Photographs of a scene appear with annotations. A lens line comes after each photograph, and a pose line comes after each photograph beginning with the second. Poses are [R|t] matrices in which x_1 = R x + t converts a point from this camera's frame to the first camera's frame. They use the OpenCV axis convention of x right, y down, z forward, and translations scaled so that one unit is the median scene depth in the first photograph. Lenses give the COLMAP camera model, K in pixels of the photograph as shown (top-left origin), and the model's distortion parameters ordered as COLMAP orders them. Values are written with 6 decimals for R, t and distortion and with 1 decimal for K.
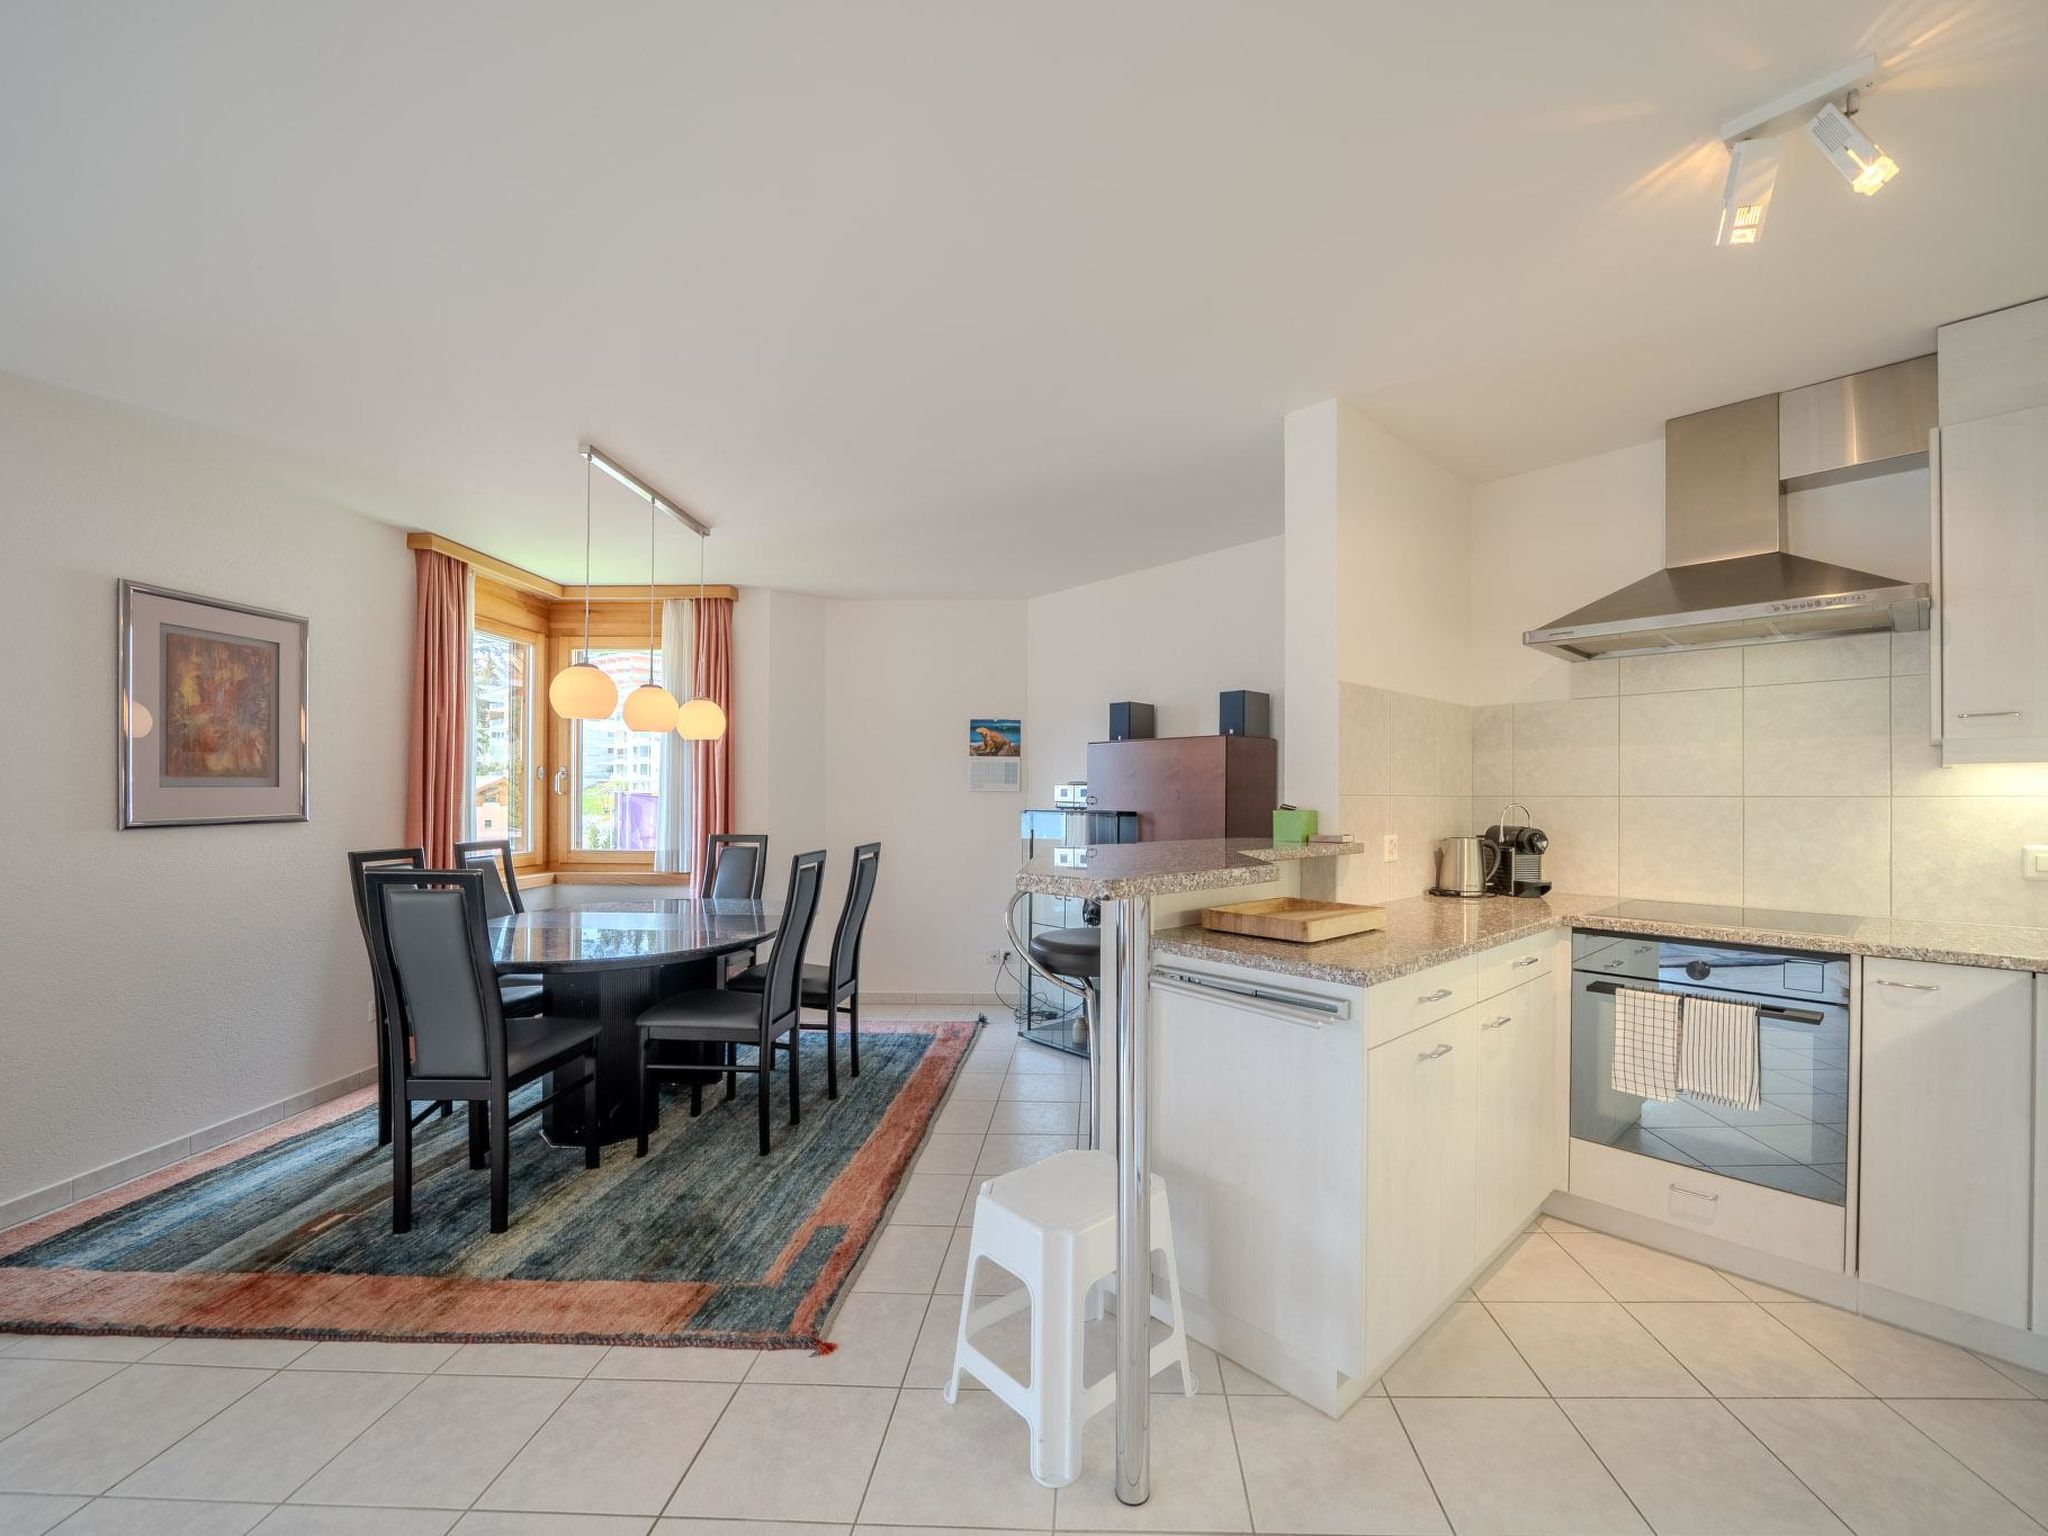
lens RADIAL K [[850.3, 0, 1106.9], [0, 850.3, 791.5], [0, 0, 1]] dist [-0.025607, 0.000218]
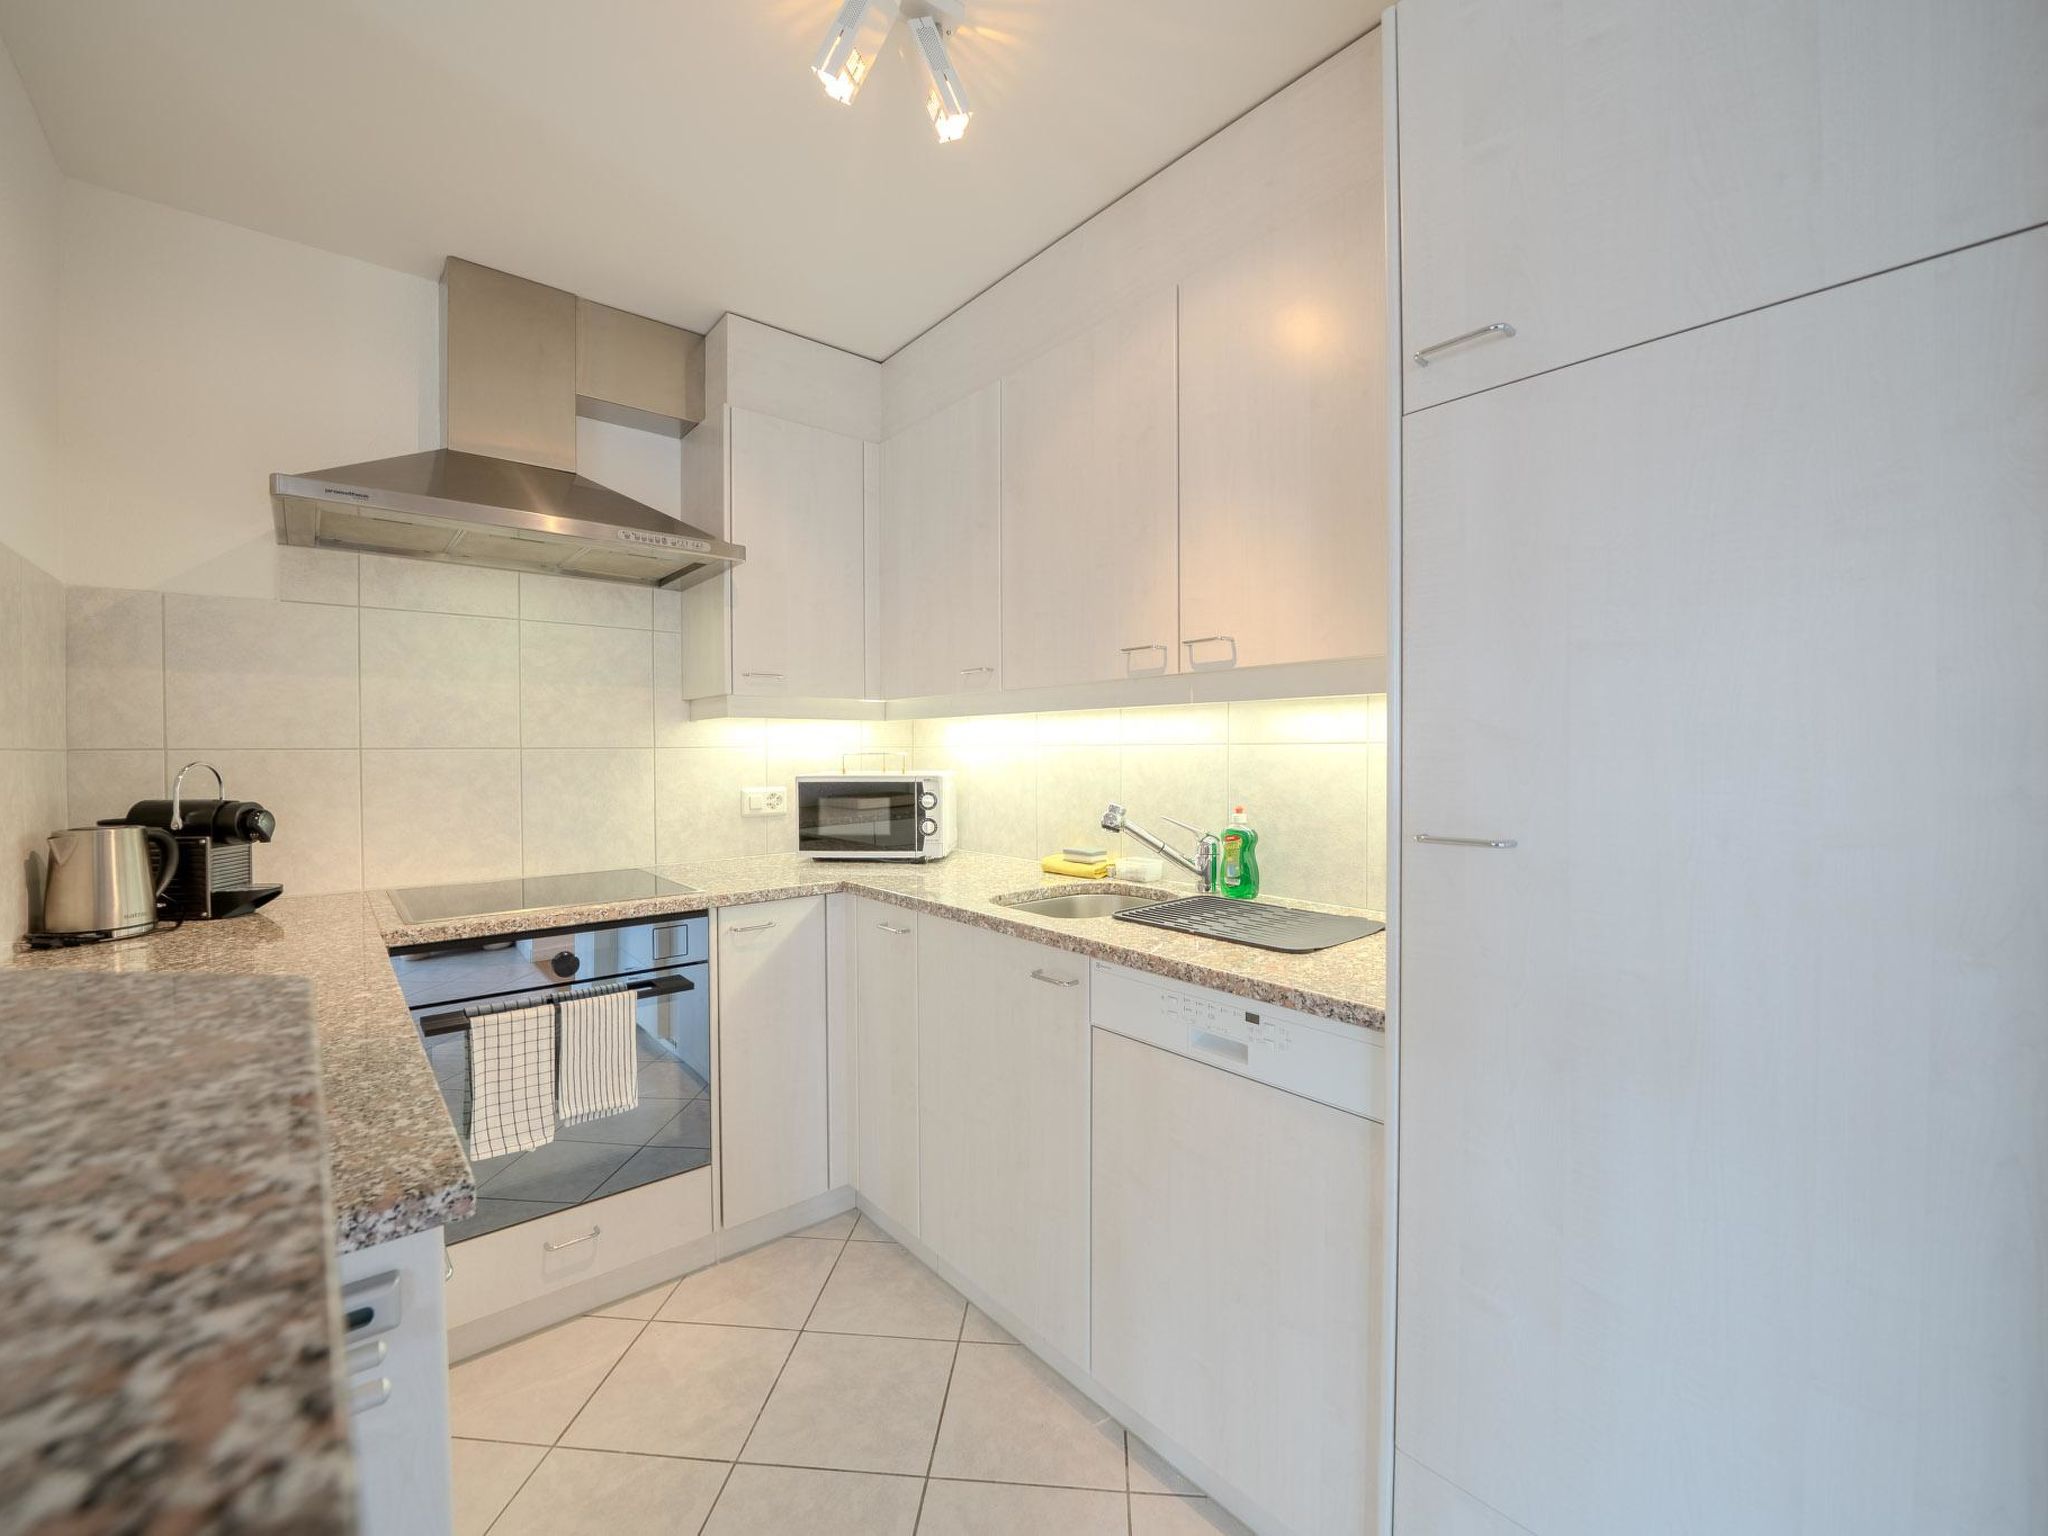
lens RADIAL K [[836.1, 0, 1045.1], [0, 836.1, 759.7], [0, 0, 1]] dist [-0.021799, 0.000826]
pose [[0.089548, -0.016745, 0.995842, -0.038553], [-0.002380, 0.999852, 0.017027, 0.002285], [-0.995980, -0.003894, 0.089495, 0.434198]]
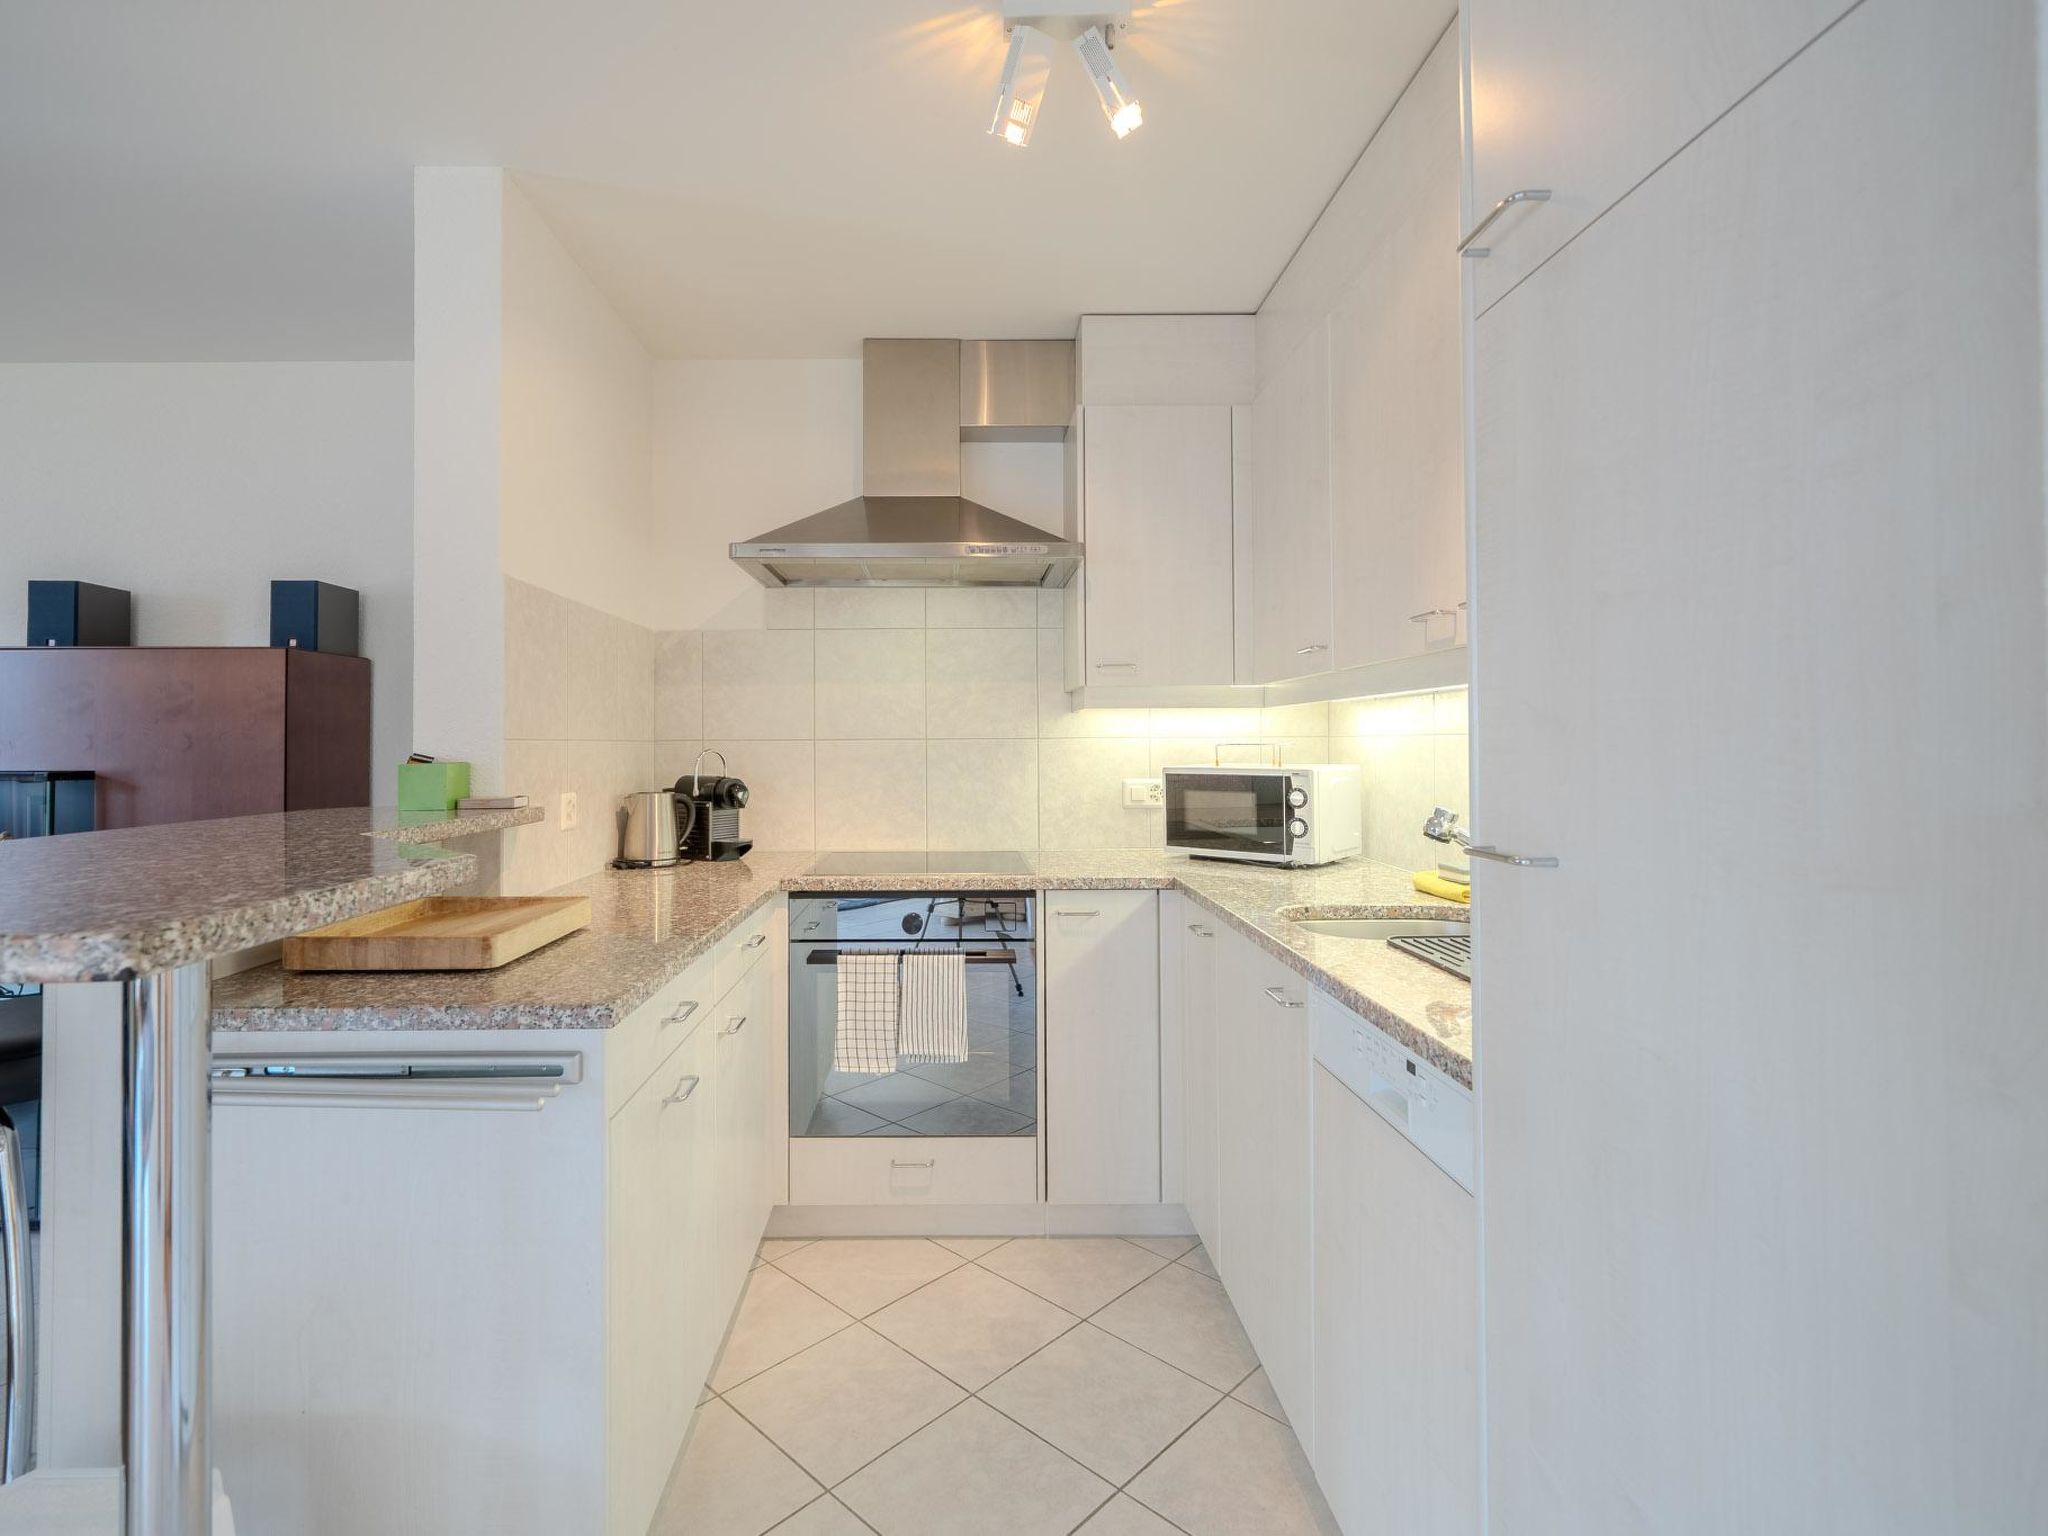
lens RADIAL K [[977.3, 0, 968.3], [0, 977.3, 728.4], [0, 0, 1]] dist [-0.000632, -0.000311]
pose [[0.705189, 0.002507, 0.709015, -0.026266], [0.003172, 0.999973, -0.006691, 0.001545], [-0.709012, 0.006968, 0.705162, 0.166231]]
